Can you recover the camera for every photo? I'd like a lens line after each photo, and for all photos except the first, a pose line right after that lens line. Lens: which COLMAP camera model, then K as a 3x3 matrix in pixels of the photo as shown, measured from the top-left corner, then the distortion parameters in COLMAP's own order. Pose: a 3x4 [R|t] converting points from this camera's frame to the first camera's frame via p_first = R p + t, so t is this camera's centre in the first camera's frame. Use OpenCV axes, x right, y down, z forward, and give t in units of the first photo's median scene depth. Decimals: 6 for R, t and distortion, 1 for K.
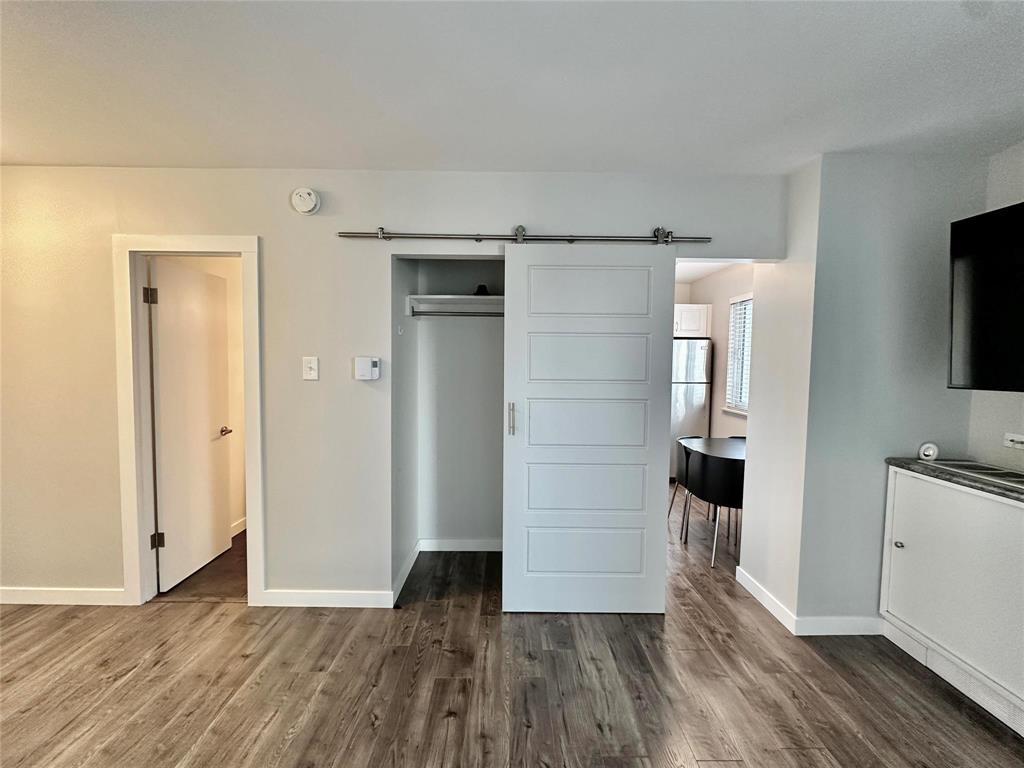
lens RADIAL K [[412.8, 0, 519.5], [0, 412.8, 386.1], [0, 0, 1]] dist [-0.002825, -0.001780]
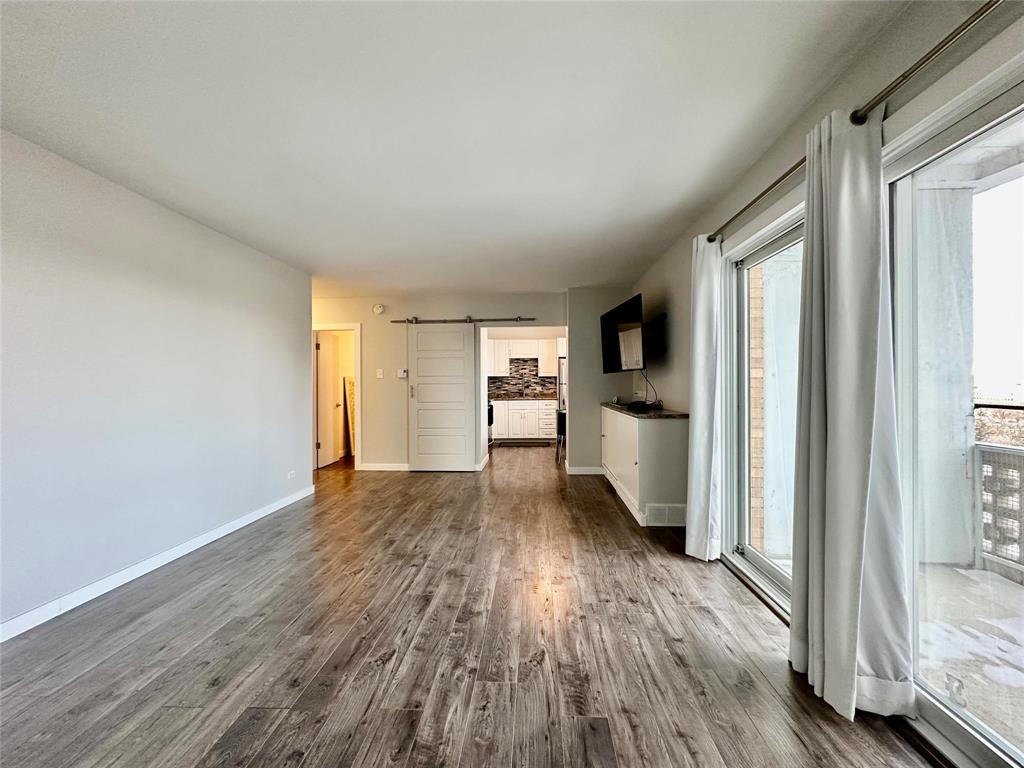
lens RADIAL K [[412.8, 0, 517.8], [0, 412.8, 383.4], [0, 0, 1]] dist [-0.002825, -0.001780]
pose [[0.997425, -0.020614, -0.068690, 0.263440], [0.016495, 0.998062, -0.059997, 0.094174], [0.069794, 0.058709, 0.995832, -0.756644]]
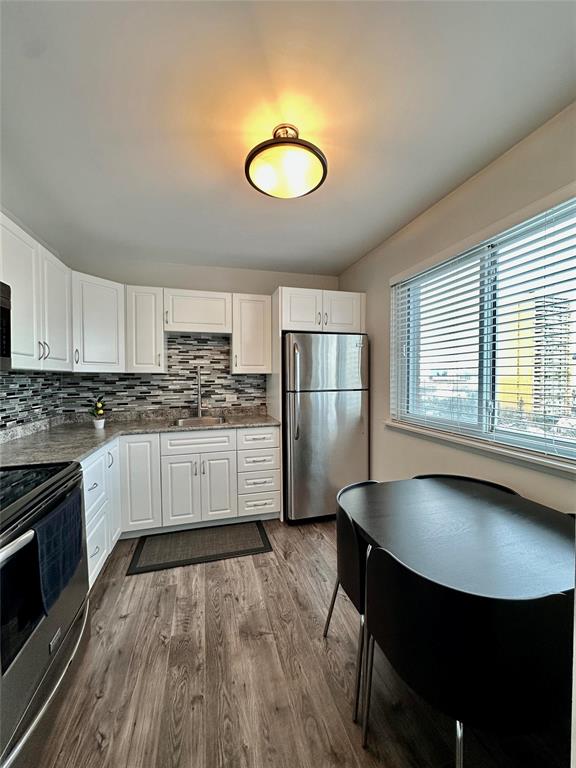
lens RADIAL K [[309.6, 0, 285.9], [0, 309.6, 384.2], [0, 0, 1]] dist [-0.002825, -0.001780]
pose [[0.972026, -0.023321, 0.233712, 0.183691], [0.031925, 0.998942, -0.033098, -0.003380], [-0.232693, 0.039633, 0.971742, 0.490106]]
